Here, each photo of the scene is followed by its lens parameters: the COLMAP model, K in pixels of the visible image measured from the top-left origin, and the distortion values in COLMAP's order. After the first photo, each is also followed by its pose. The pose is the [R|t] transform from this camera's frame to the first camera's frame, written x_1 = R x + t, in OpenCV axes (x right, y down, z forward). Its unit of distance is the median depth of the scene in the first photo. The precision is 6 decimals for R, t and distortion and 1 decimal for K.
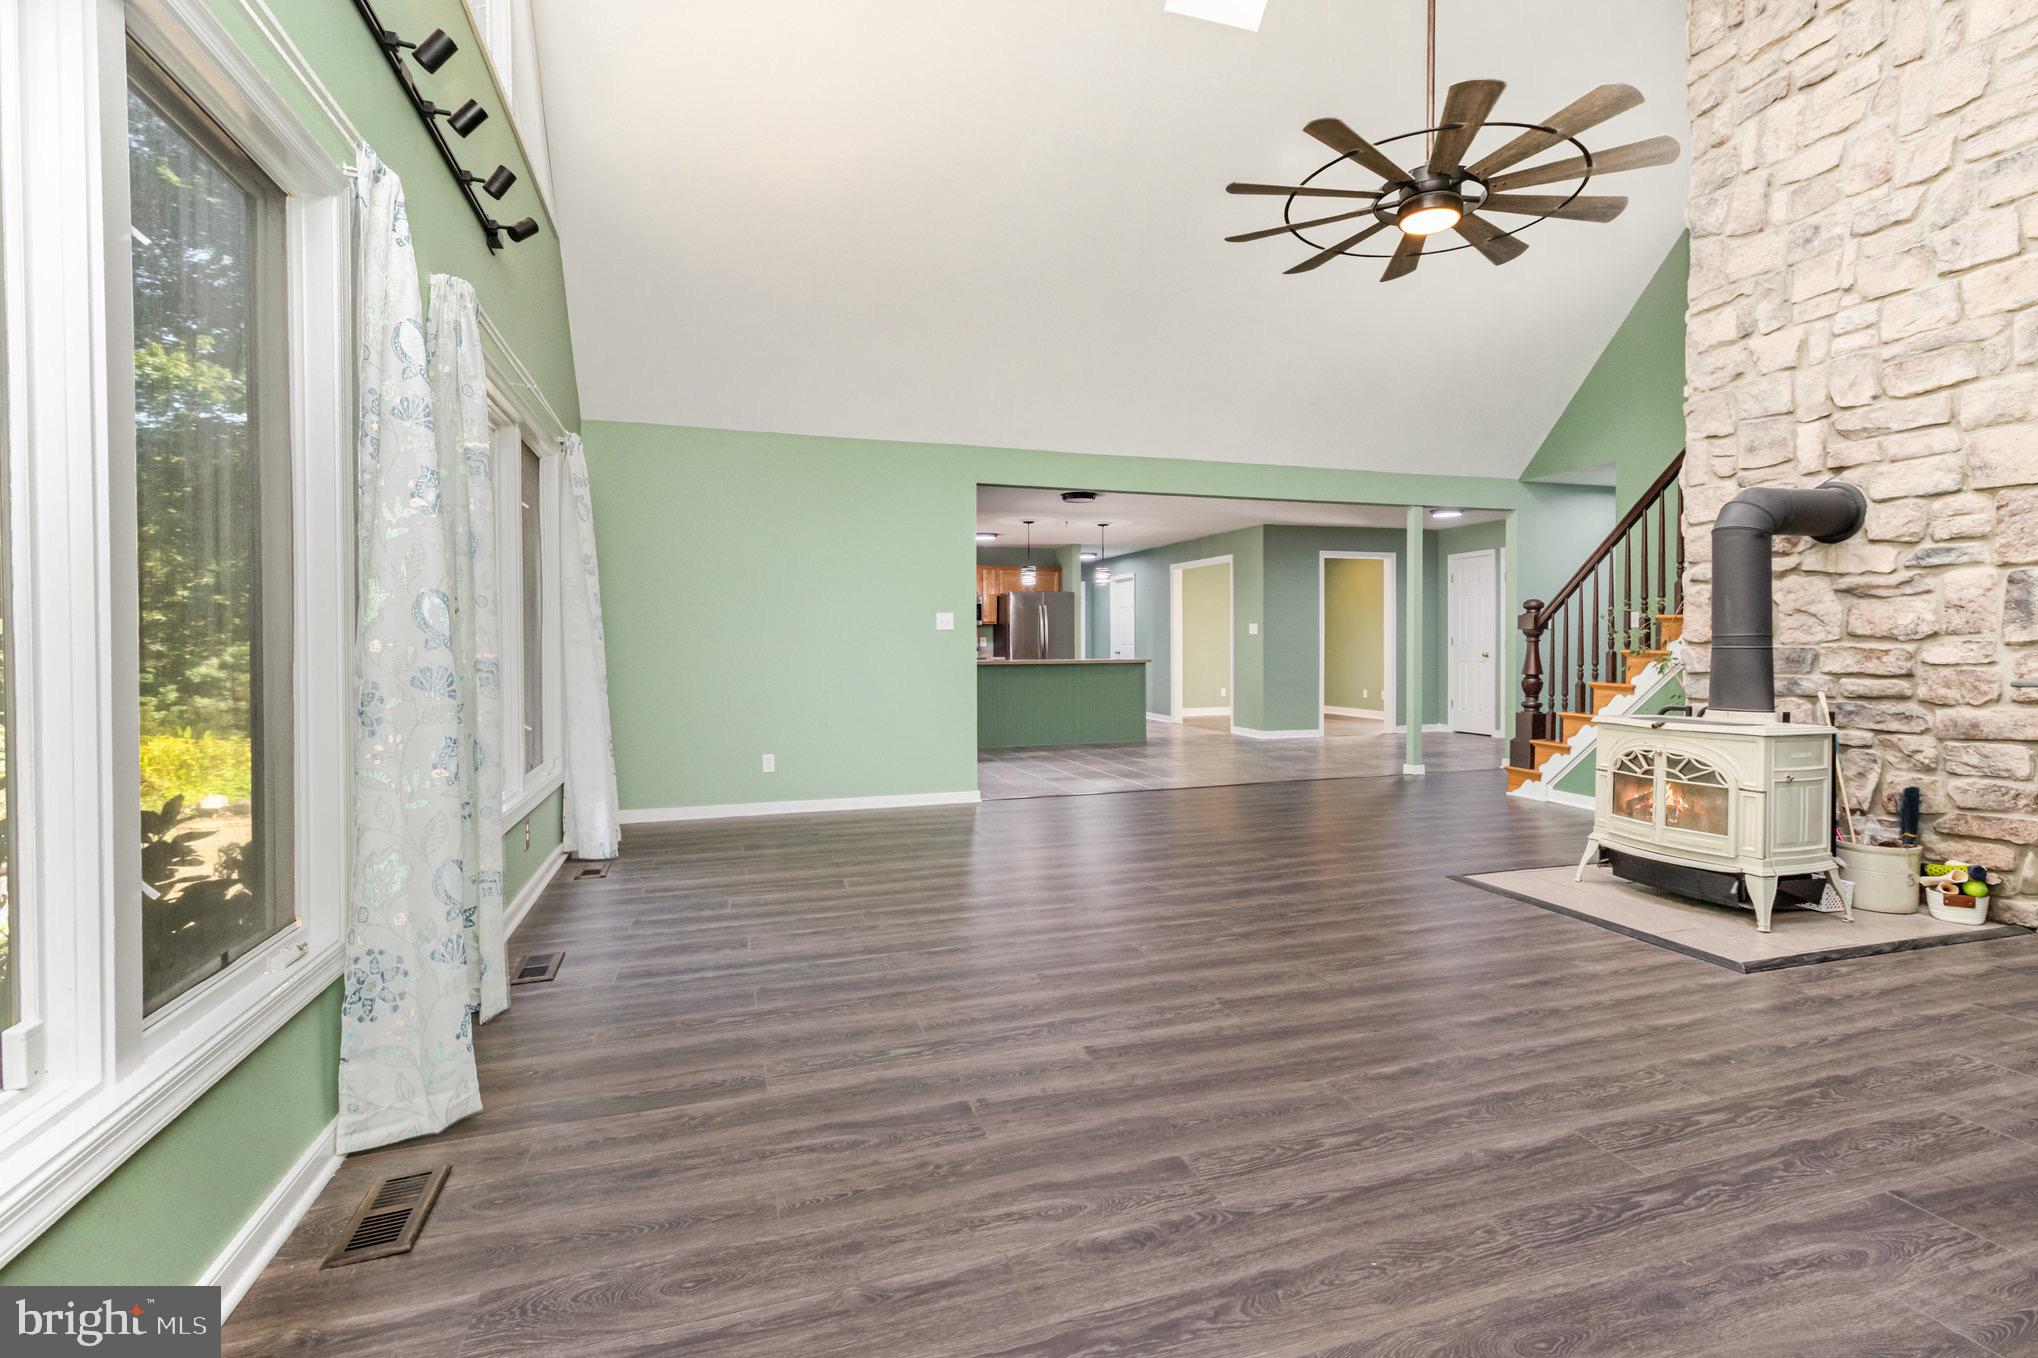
lens RADIAL K [[978.5, 0, 1049.7], [0, 978.5, 652.6], [0, 0, 1]] dist [0.003188, 0.001004]
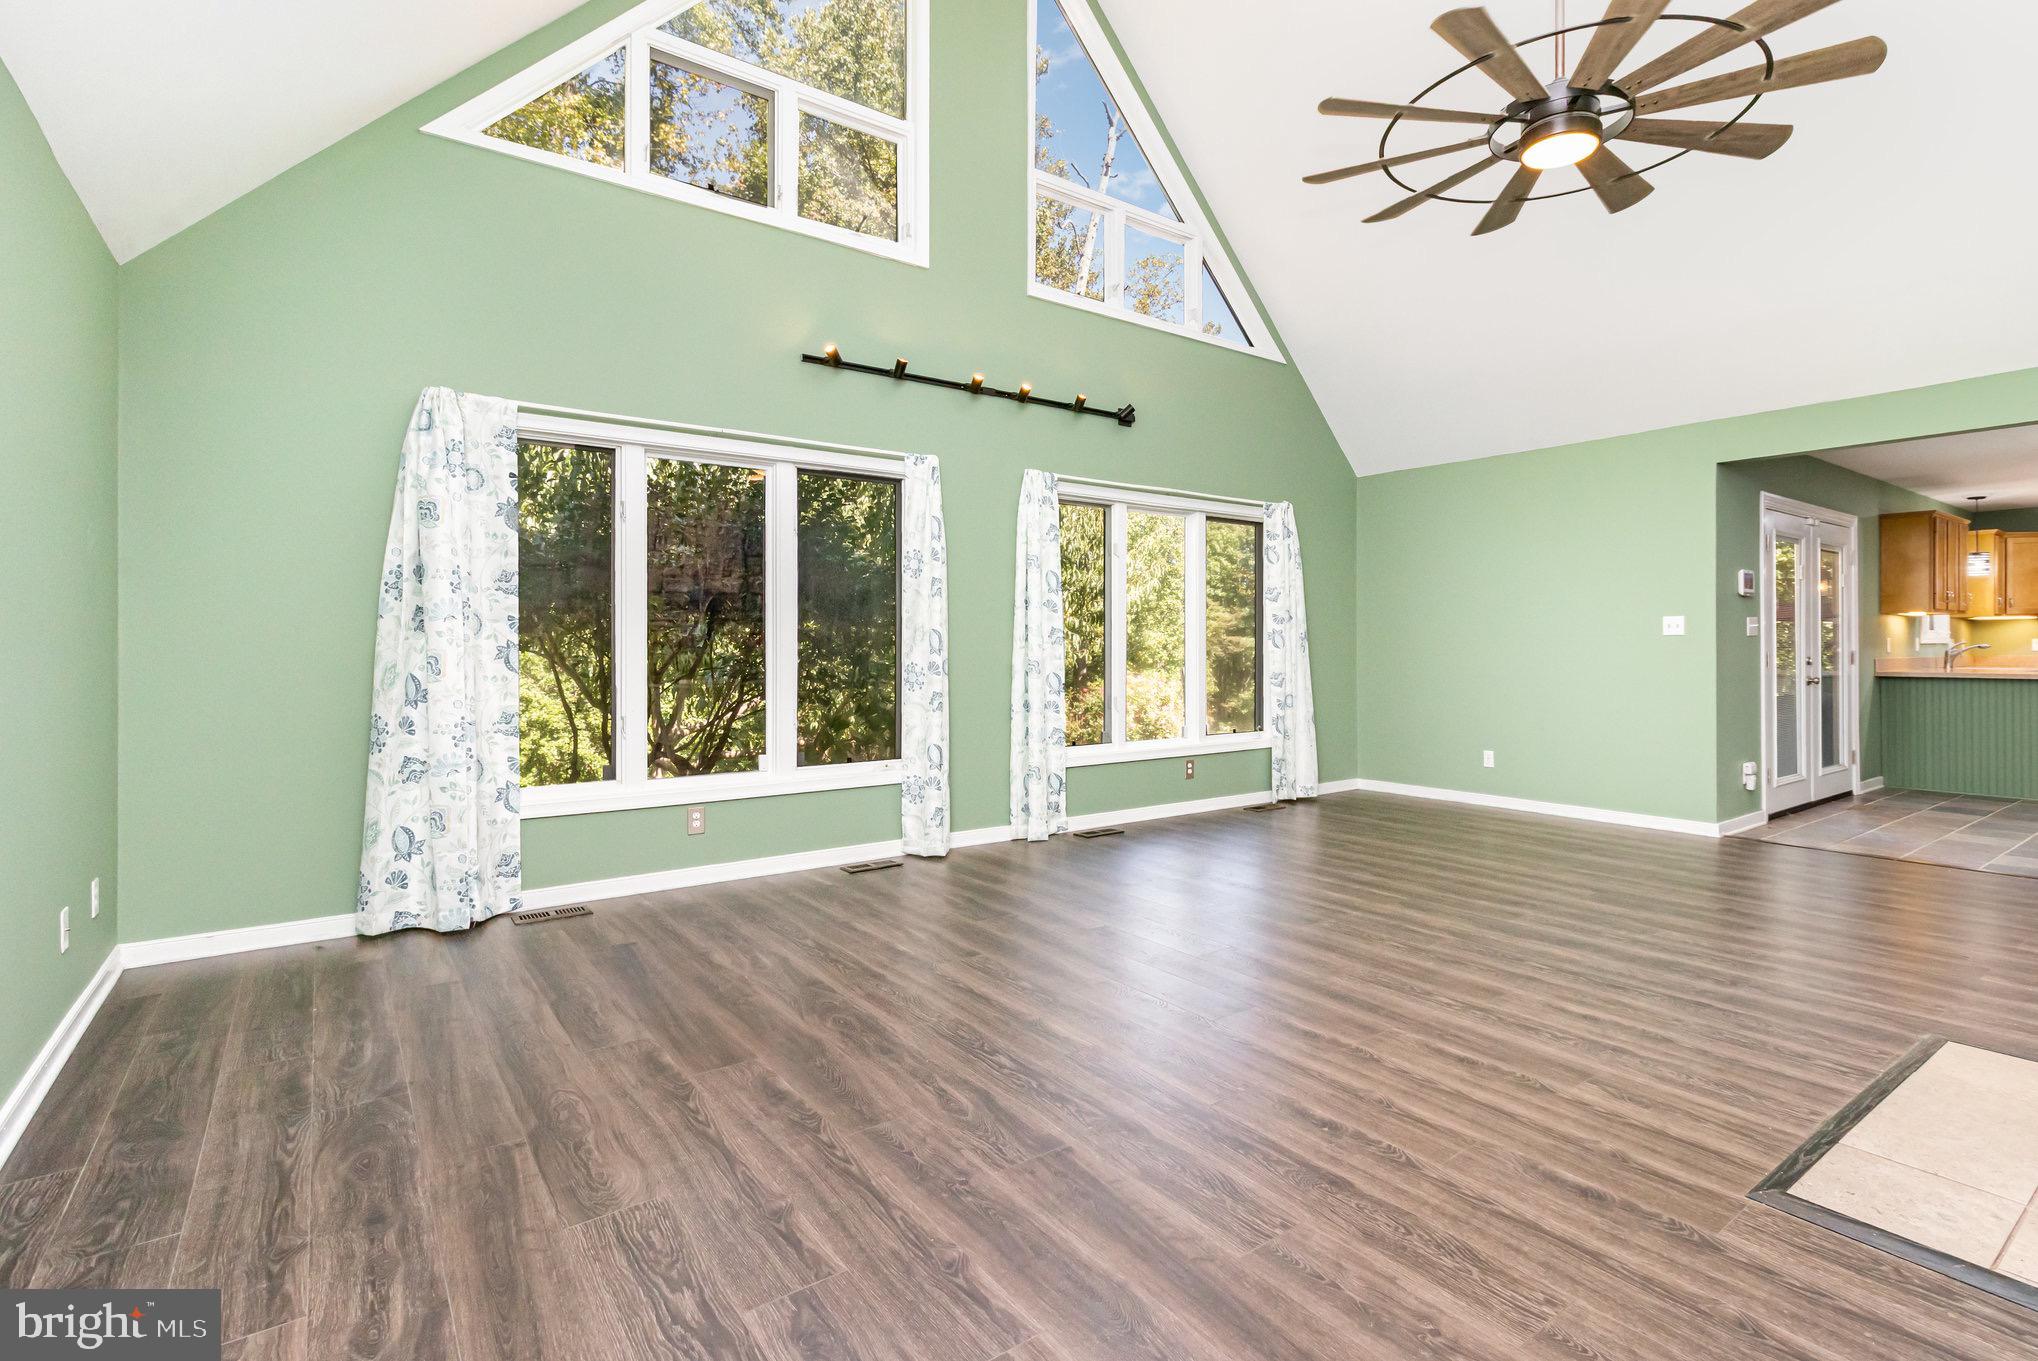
lens RADIAL K [[978.5, 0, 1049.7], [0, 978.5, 654.1], [0, 0, 1]] dist [0.003188, 0.001004]
pose [[0.302948, 0.014034, -0.952904, 1.227087], [-0.009451, 0.999887, 0.011721, -0.024806], [0.952960, 0.005455, 0.303046, 0.400122]]
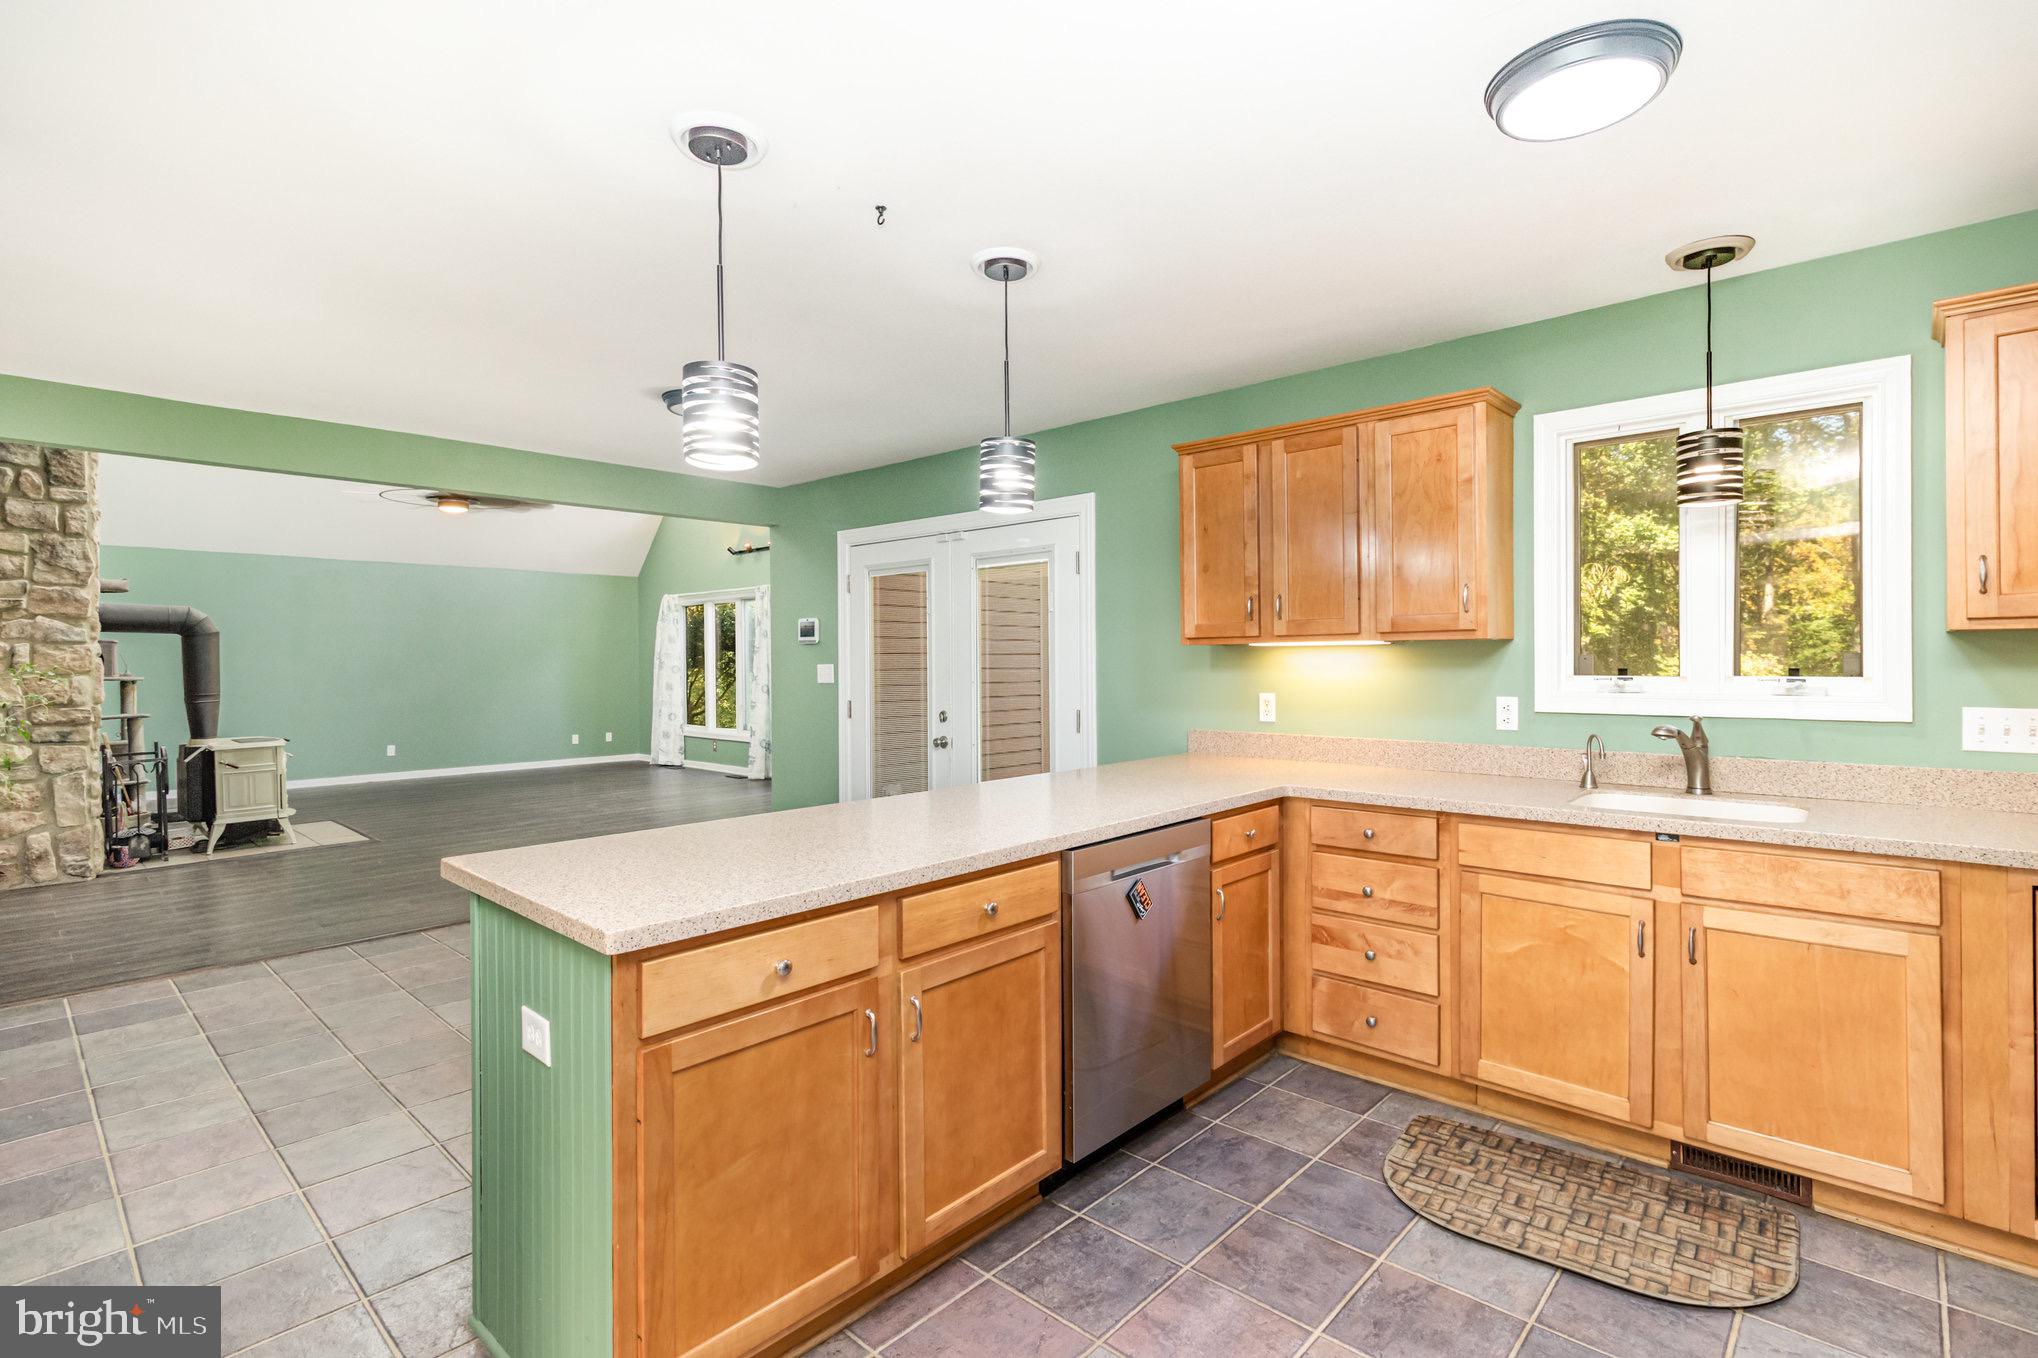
lens RADIAL K [[964.2, 0, 1019.0], [0, 964.2, 679.0], [0, 0, 1]] dist [-0.001094, -0.000277]
pose [[-0.892575, 0.020071, -0.450453, 0.218523], [0.006840, 0.999497, 0.030983, -0.123673], [0.450848, 0.024573, -0.892262, 4.436243]]
